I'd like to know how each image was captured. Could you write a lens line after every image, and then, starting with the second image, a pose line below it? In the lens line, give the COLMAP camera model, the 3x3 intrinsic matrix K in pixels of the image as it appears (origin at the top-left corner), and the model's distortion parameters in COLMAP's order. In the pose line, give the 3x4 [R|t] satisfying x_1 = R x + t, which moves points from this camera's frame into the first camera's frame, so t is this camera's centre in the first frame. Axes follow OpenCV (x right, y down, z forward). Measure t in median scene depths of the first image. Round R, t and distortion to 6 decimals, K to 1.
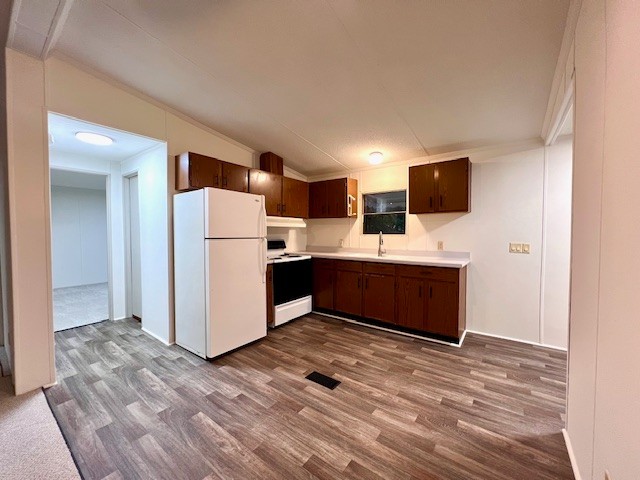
lens RADIAL K [[253.6, 0, 315.5], [0, 253.6, 243.4], [0, 0, 1]] dist [0.000188, 0.000221]
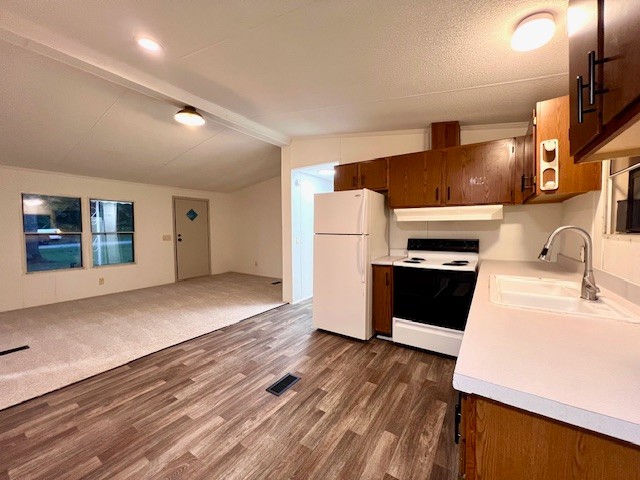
lens RADIAL K [[253.6, 0, 321.2], [0, 253.6, 238.7], [0, 0, 1]] dist [0.000188, 0.000221]
pose [[0.072962, 0.038057, -0.996608, 0.972840], [-0.044673, 0.998393, 0.034855, -0.040447], [0.996334, 0.041979, 0.074545, 1.057186]]
